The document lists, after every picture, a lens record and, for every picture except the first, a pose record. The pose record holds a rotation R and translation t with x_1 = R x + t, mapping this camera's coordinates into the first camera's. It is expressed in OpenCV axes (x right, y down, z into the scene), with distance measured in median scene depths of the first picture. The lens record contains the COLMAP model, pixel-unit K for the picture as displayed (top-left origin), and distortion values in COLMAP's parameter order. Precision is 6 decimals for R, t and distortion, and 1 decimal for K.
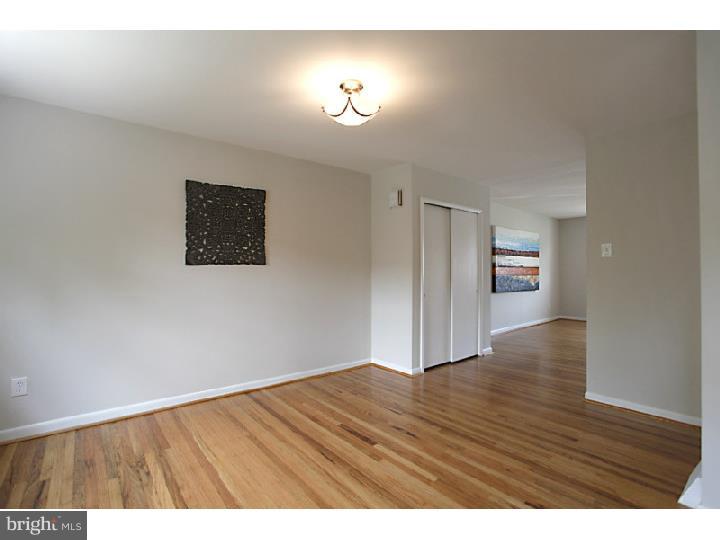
lens RADIAL K [[350.2, 0, 362.6], [0, 350.2, 267.7], [0, 0, 1]] dist [-0.033903, 0.001037]
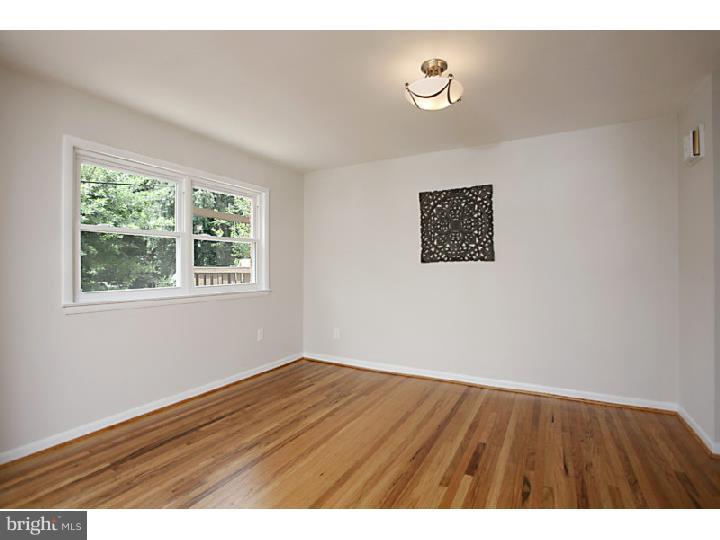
lens RADIAL K [[350.2, 0, 362.6], [0, 350.2, 267.7], [0, 0, 1]] dist [-0.033903, 0.001037]
pose [[0.377367, 0.002777, -0.926060, 0.546474], [0.009542, 0.999931, 0.006887, -0.000115], [0.926015, -0.011435, 0.377314, 0.346793]]
